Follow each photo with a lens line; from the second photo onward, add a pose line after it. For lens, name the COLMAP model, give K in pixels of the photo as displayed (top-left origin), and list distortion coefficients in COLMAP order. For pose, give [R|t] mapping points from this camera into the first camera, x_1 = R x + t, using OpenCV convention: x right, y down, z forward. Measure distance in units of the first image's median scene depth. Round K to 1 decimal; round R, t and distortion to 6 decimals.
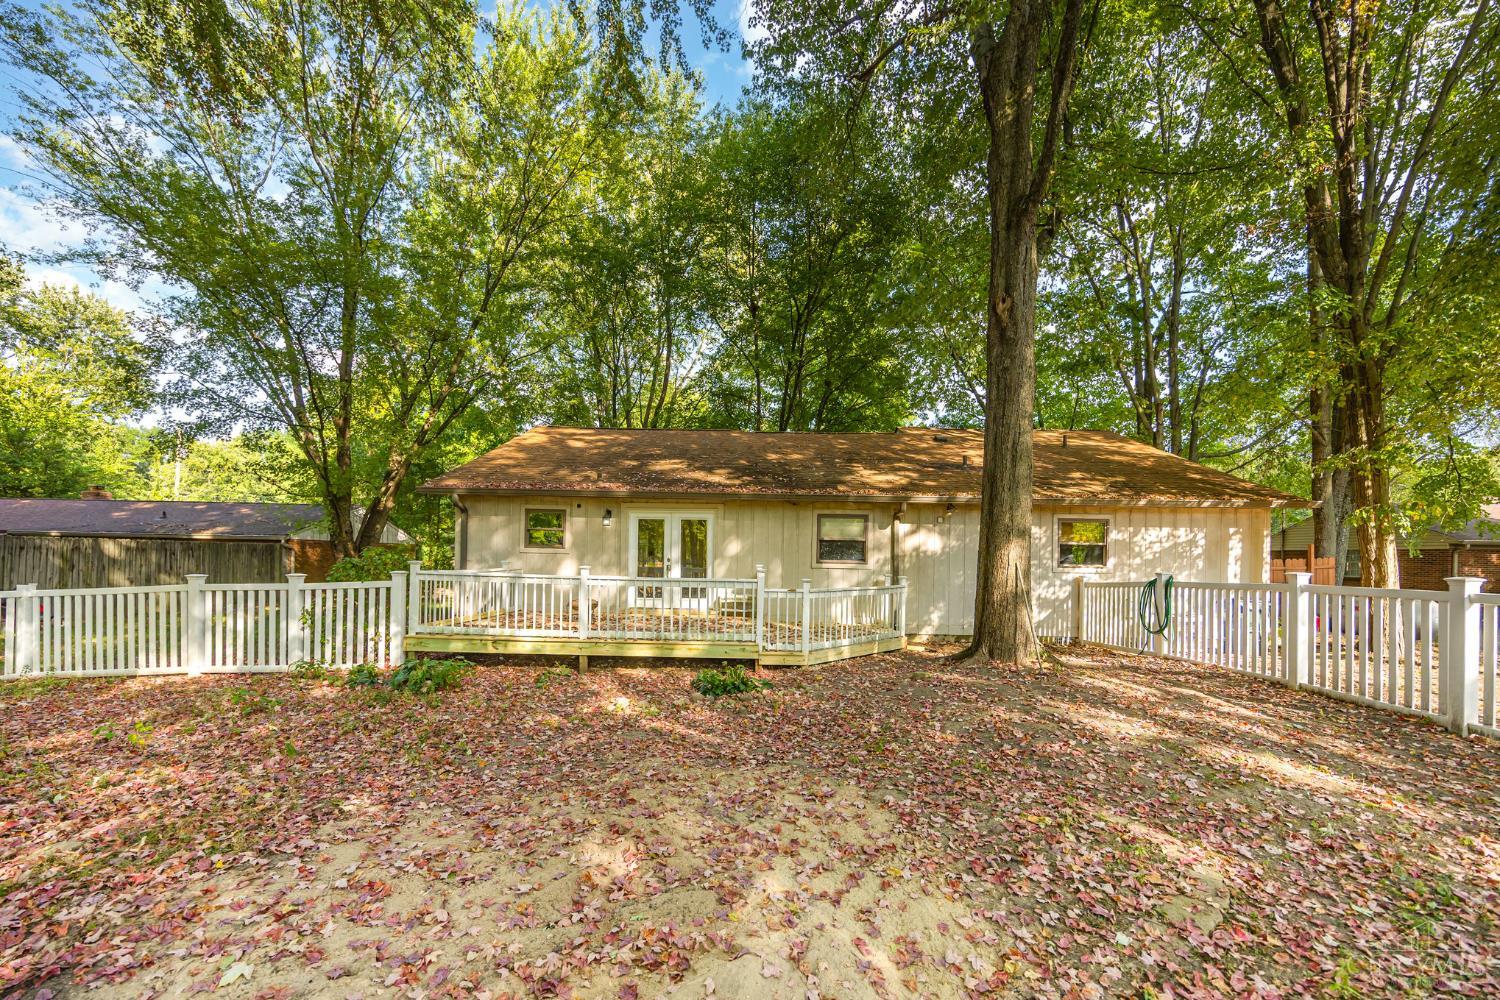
lens RADIAL K [[588.6, 0, 755.1], [0, 588.6, 544.4], [0, 0, 1]] dist [-0.002005, -0.000103]
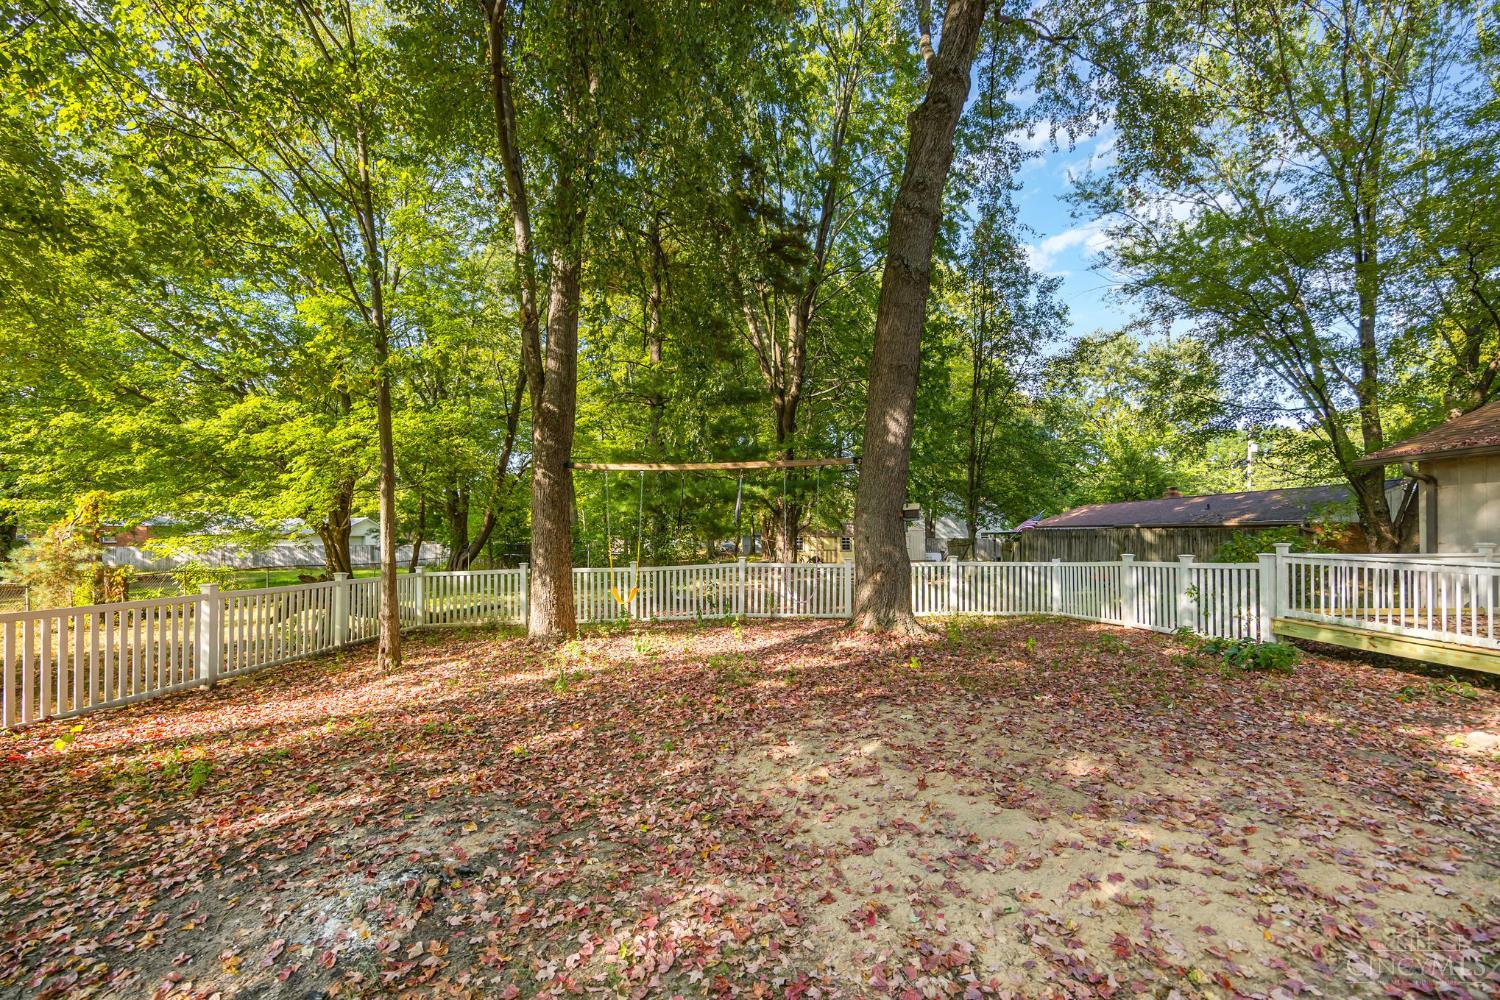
lens RADIAL K [[565.3, 0, 750.0], [0, 565.3, 500.0], [0, 0, 1]] dist [-0.003950, -0.000201]
pose [[0.039148, -0.082643, -0.995810, 0.345252], [0.029974, 0.996223, -0.081499, 0.005954], [0.998784, -0.026658, 0.041477, 0.071132]]
